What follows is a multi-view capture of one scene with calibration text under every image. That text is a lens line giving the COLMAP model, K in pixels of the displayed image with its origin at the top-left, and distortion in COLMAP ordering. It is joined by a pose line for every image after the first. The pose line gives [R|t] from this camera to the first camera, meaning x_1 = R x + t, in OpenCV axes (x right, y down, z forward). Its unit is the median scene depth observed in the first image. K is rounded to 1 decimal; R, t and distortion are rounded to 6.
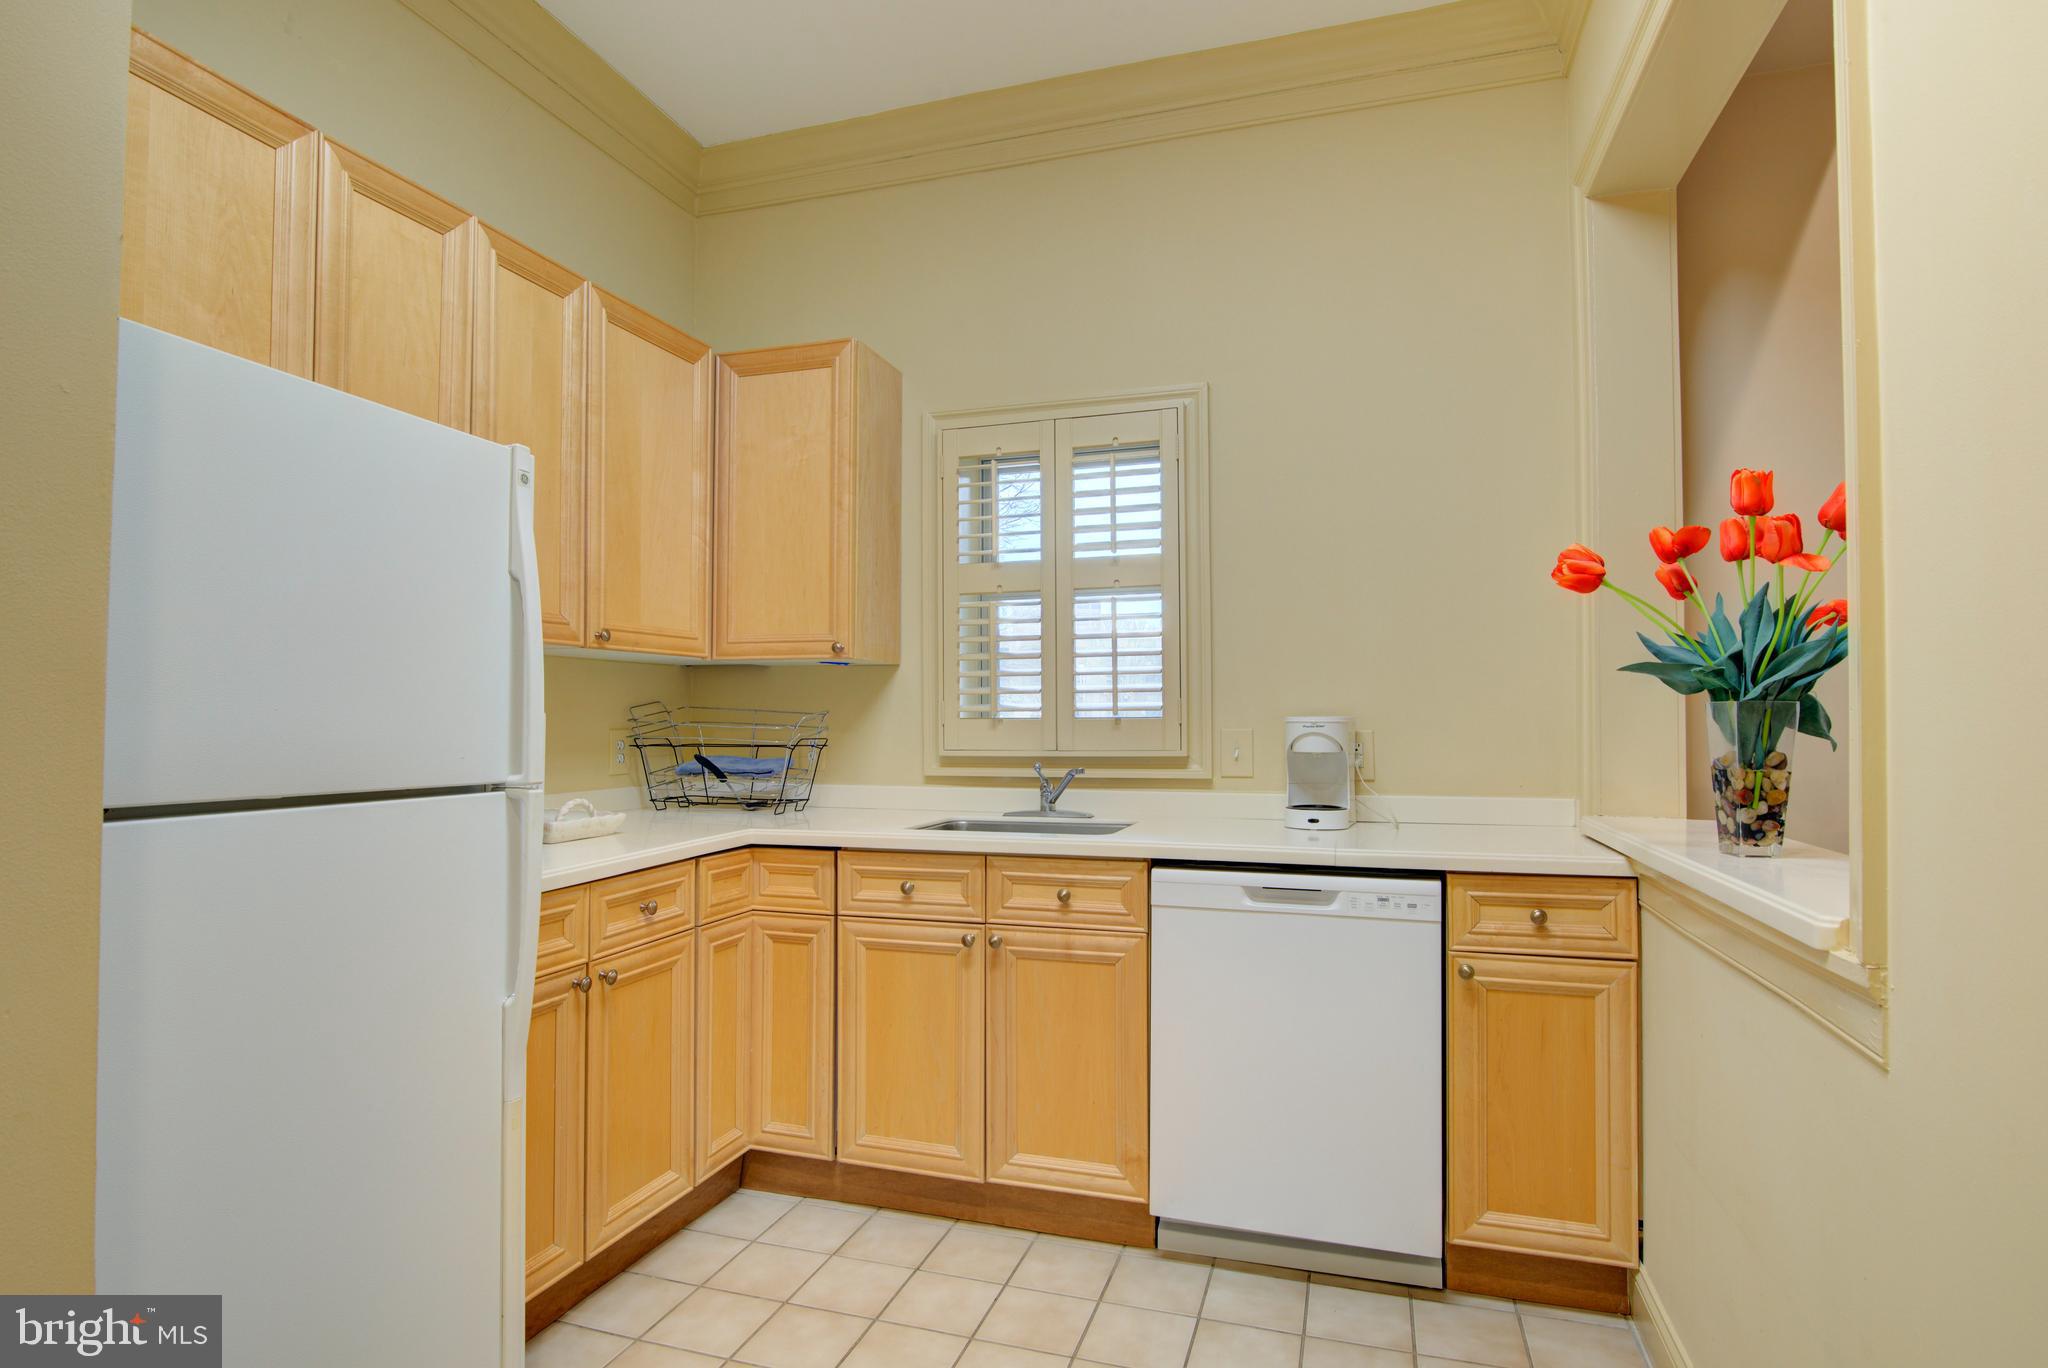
lens RADIAL K [[1062.6, 0, 1020.3], [0, 1062.6, 692.3], [0, 0, 1]] dist [-0.015020, -0.000601]
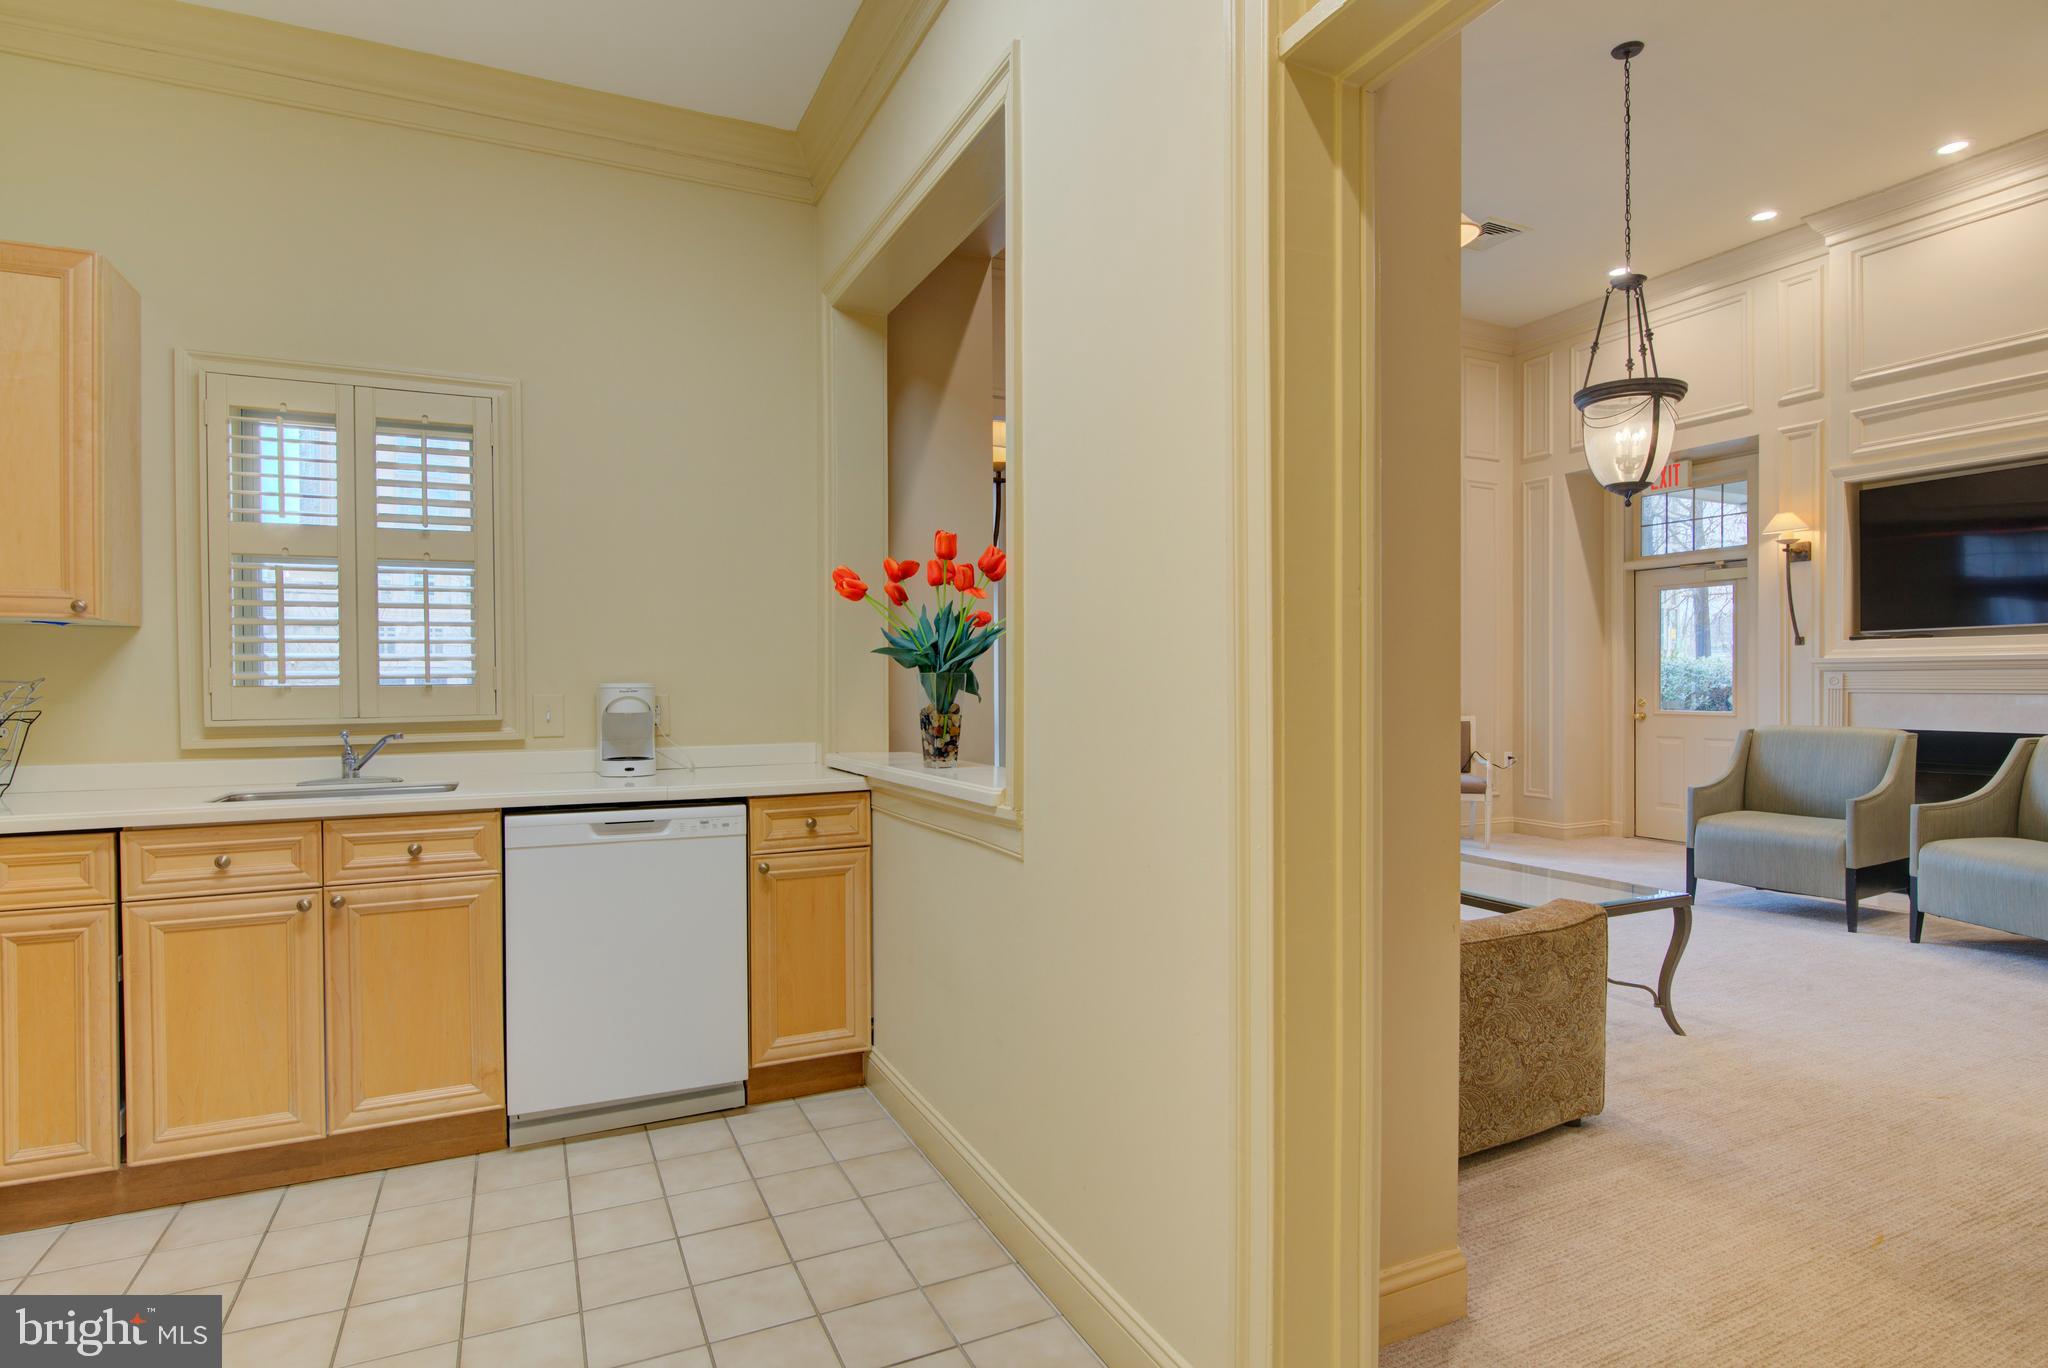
lens RADIAL K [[1062.6, 0, 1025.5], [0, 1062.6, 684.5], [0, 0, 1]] dist [-0.015020, -0.000601]
pose [[0.727011, -0.004161, 0.686613, -0.239051], [-0.012505, 0.999736, 0.019299, -0.004772], [-0.686512, -0.022617, 0.726767, -0.197919]]
